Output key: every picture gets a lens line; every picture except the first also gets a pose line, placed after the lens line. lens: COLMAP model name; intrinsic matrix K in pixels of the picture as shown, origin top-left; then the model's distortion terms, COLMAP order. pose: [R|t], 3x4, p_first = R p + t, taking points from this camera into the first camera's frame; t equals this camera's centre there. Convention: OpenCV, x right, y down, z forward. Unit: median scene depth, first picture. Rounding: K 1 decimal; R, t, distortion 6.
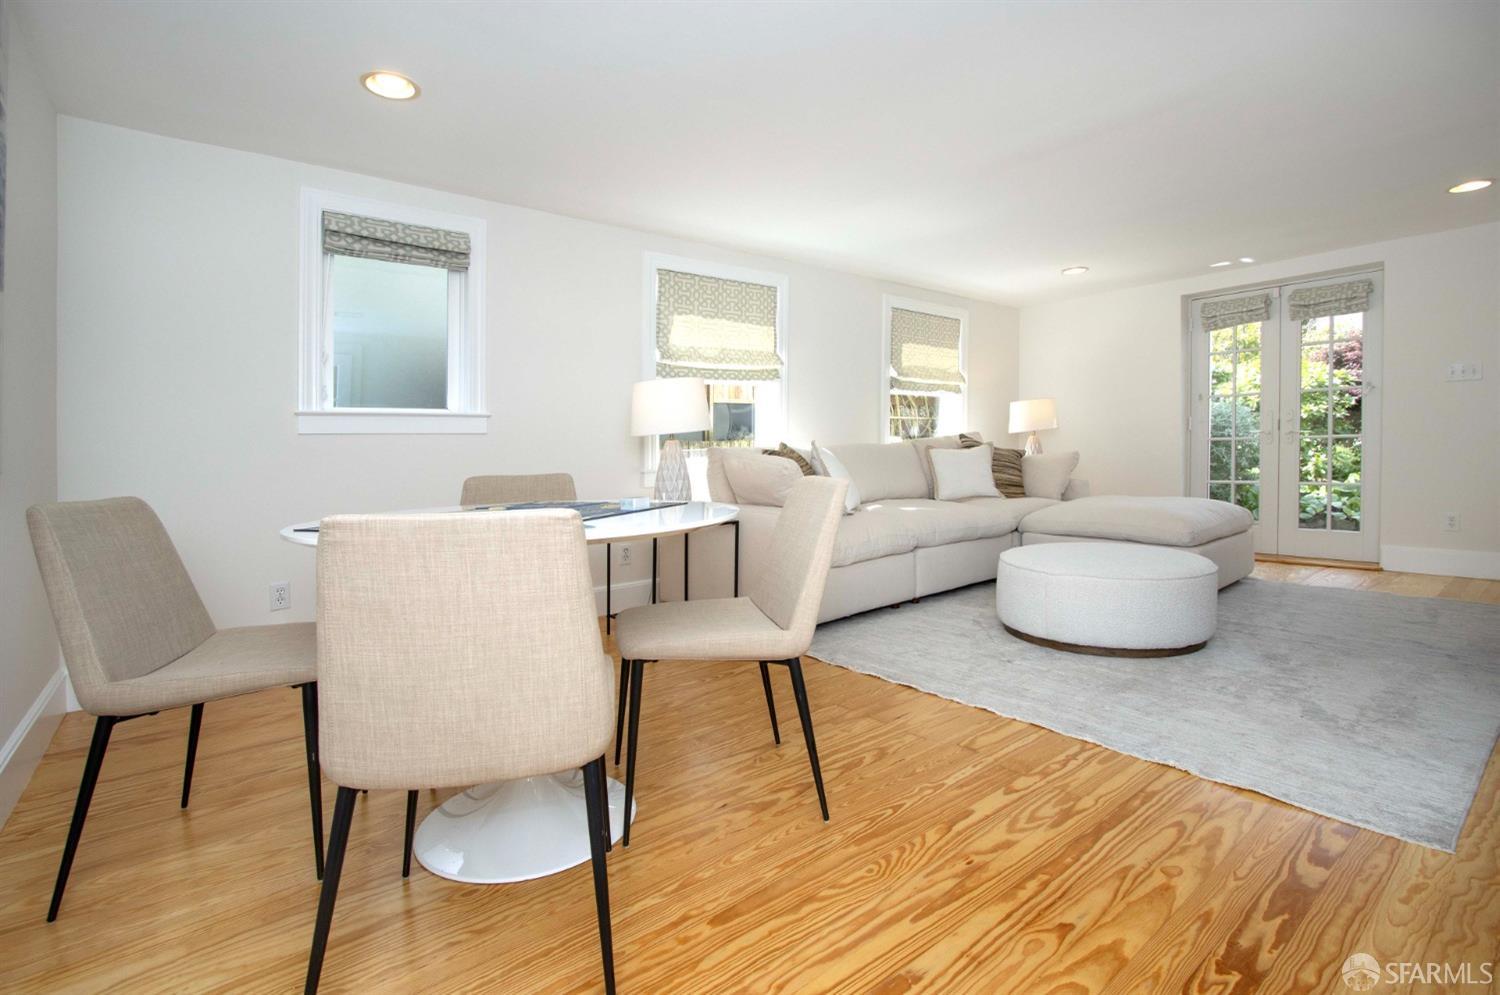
lens RADIAL K [[700.4, 0, 776.6], [0, 700.4, 533.4], [0, 0, 1]] dist [0.030094, -0.000423]
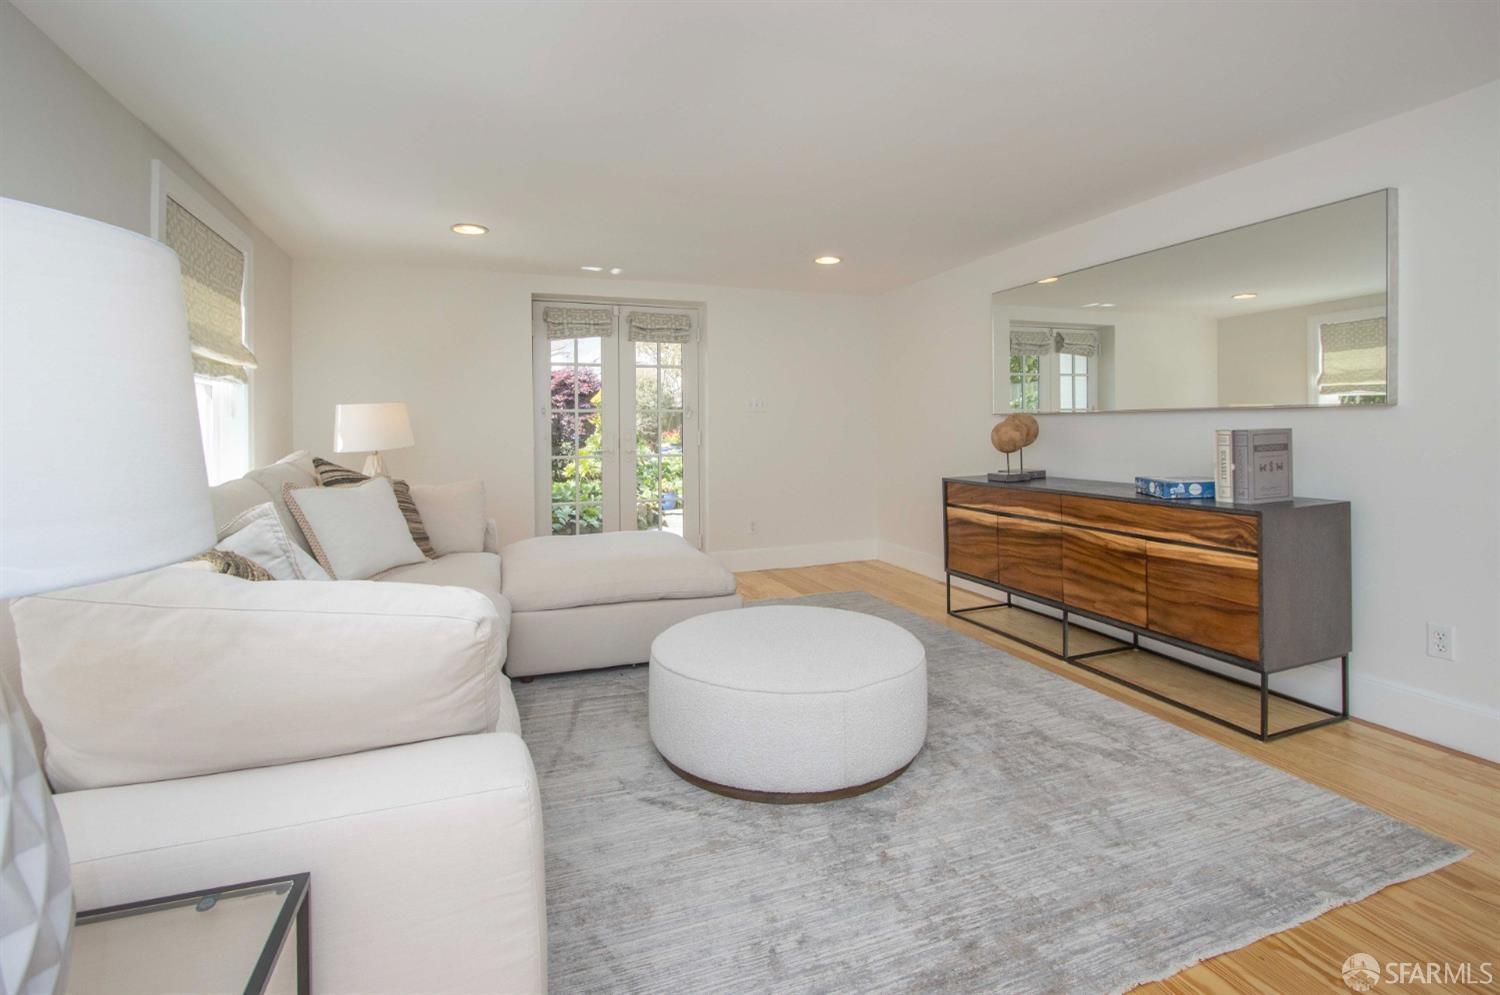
lens RADIAL K [[698.6, 0, 750.0], [0, 698.6, 497.5], [0, 0, 1]] dist [-0.002215, -0.000055]
pose [[0.352526, -0.076532, 0.932667, -0.148613], [0.119953, 0.992124, 0.036072, -0.096033], [-0.928082, 0.099160, 0.358930, 0.512239]]
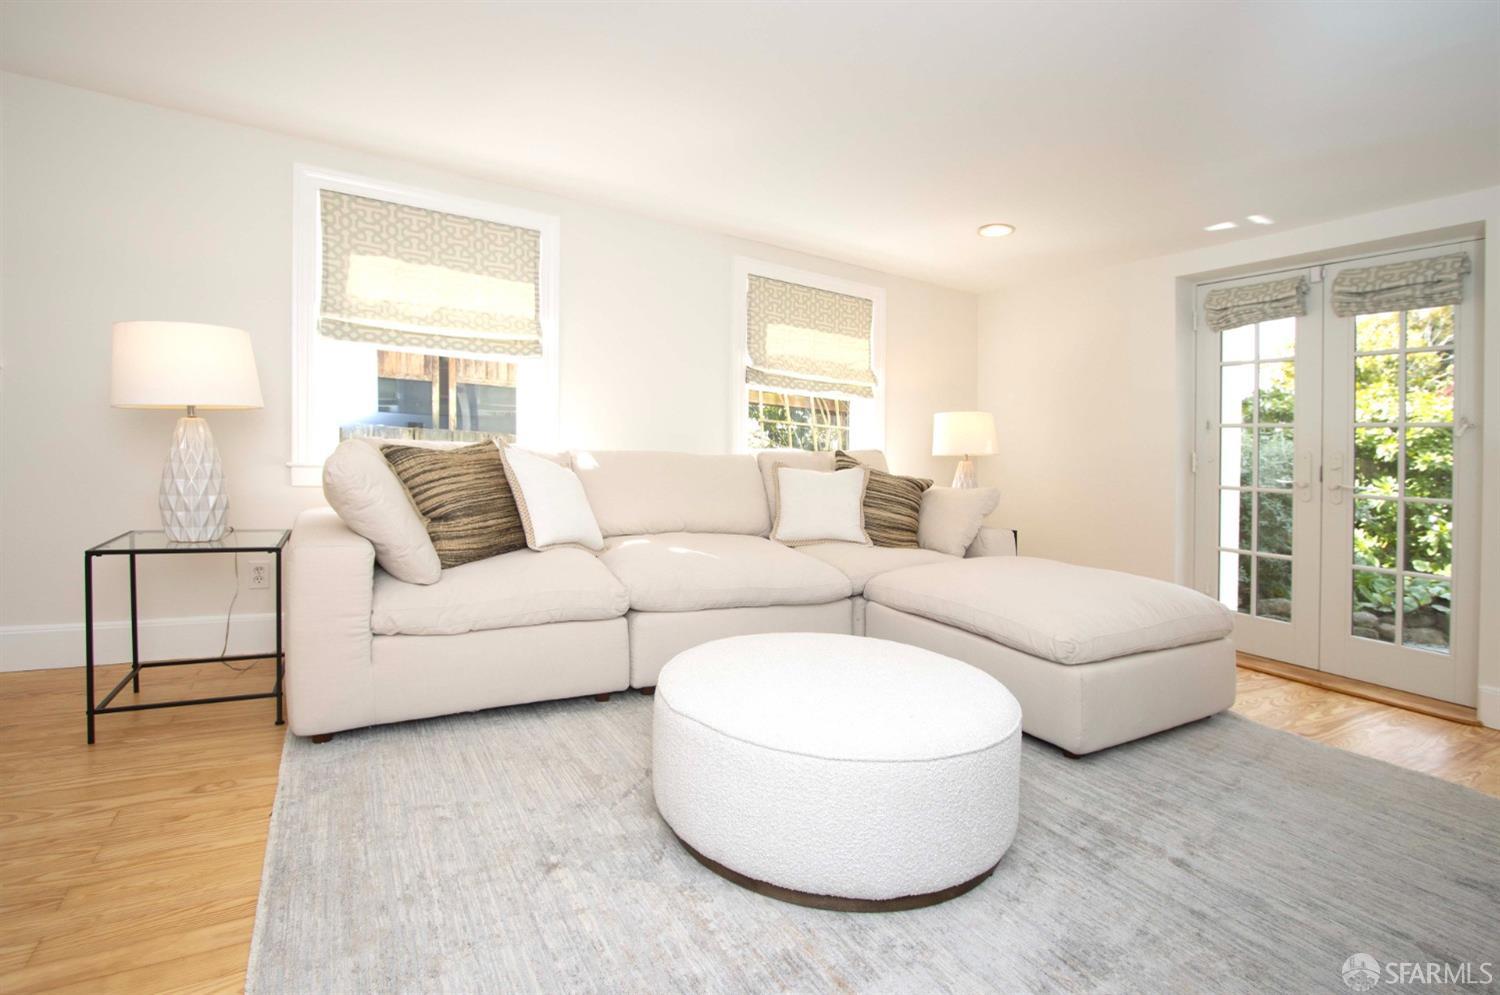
lens RADIAL K [[704.7, 0, 750.0], [0, 704.7, 497.5], [0, 0, 1]] dist [-0.000564, 0.001422]
pose [[0.981266, 0.085197, -0.172798, 0.320079], [-0.096062, 0.993826, -0.055507, -0.046702], [0.167002, 0.071066, 0.983392, 0.289239]]
